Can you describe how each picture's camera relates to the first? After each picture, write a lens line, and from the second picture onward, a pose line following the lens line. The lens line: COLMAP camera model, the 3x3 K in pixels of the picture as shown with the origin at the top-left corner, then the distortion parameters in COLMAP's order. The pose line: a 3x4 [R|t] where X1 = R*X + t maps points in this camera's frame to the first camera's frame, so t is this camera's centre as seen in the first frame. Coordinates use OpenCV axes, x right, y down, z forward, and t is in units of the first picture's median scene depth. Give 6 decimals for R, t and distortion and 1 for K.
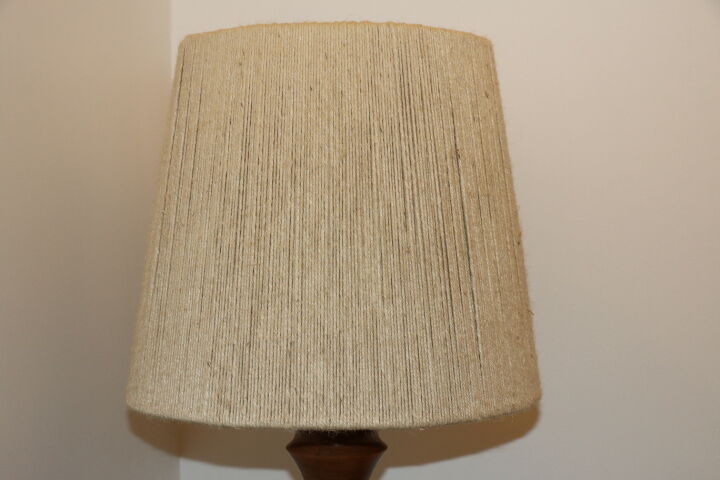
lens RADIAL K [[1188.8, 0, 360.0], [0, 1188.8, 240.0], [0, 0, 1]] dist [0.106632, 0.006539]
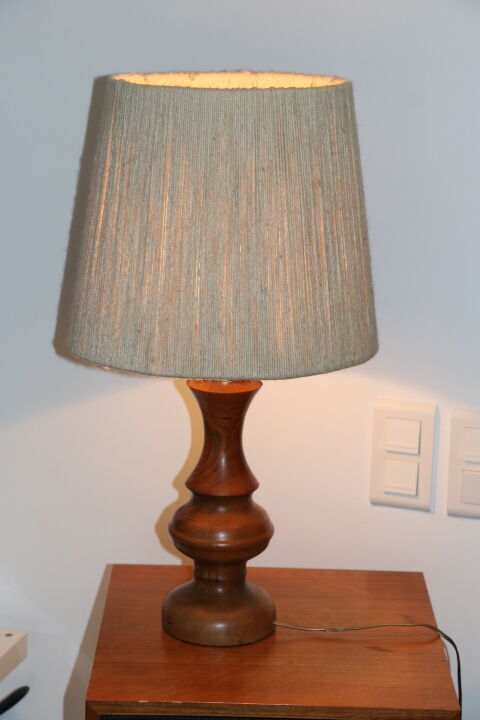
lens RADIAL K [[1881.9, 0, 240.0], [0, 1881.9, 360.0], [0, 0, 1]] dist [0.435091, -0.445924]
pose [[0.999744, 0.019223, 0.011972, -0.031682], [-0.021242, 0.979245, 0.201564, -0.316498], [-0.007849, -0.201766, 0.979402, -1.207260]]
